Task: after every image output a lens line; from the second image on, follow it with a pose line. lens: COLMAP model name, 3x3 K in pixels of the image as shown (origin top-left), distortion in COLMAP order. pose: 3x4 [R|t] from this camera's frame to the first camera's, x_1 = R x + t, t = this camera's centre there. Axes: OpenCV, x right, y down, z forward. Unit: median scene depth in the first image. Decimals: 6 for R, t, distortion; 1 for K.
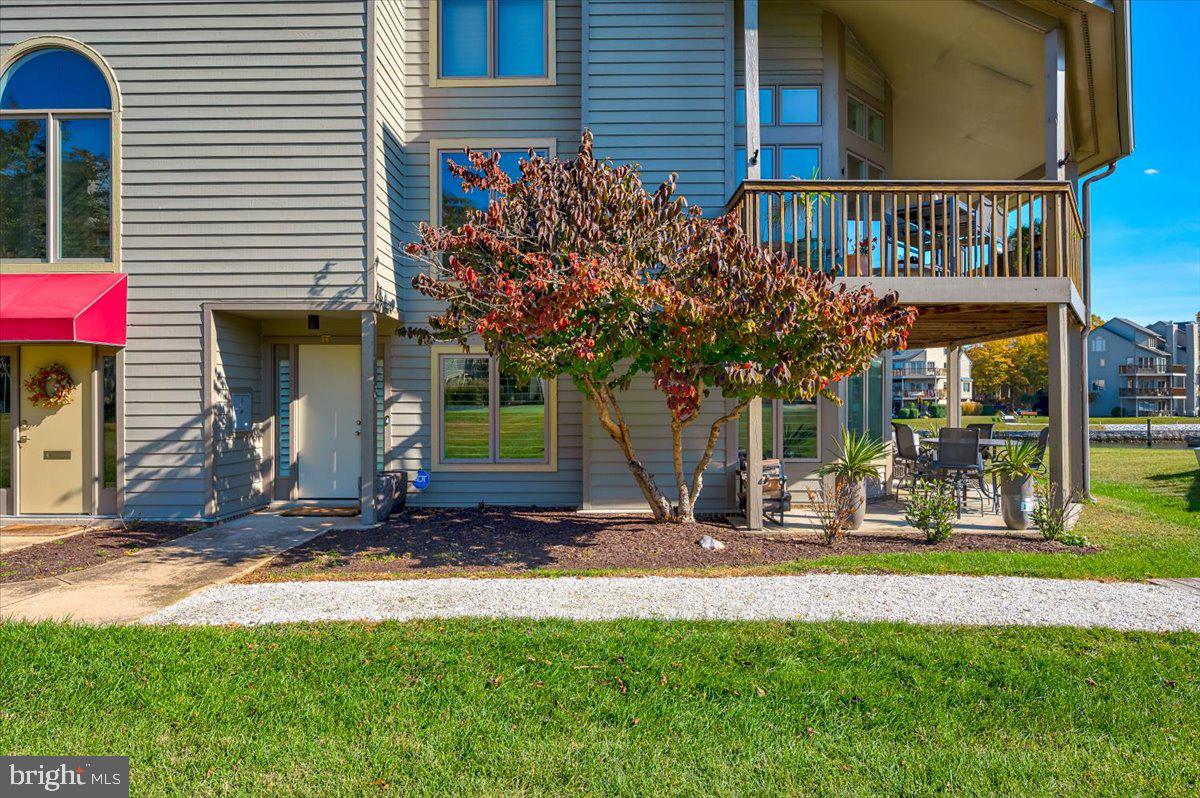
lens RADIAL K [[499.2, 0, 598.4], [0, 499.2, 400.9], [0, 0, 1]] dist [0.000955, 0.000136]
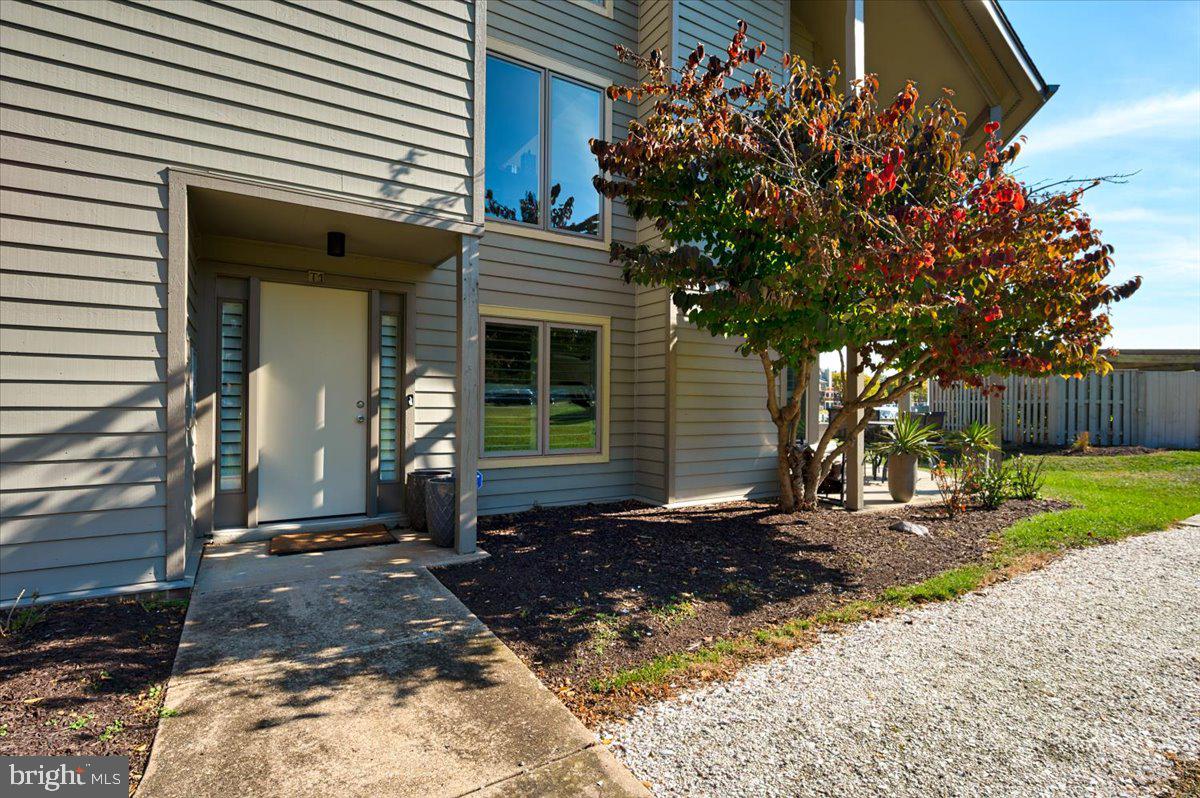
lens RADIAL K [[452.1, 0, 598.7], [0, 452.1, 394.7], [0, 0, 1]] dist [-0.001048, -0.000056]
pose [[0.911385, 0.014527, 0.411298, -0.556065], [-0.016469, 0.999864, 0.001179, 0.030435], [-0.411224, -0.007848, 0.911500, 0.374653]]
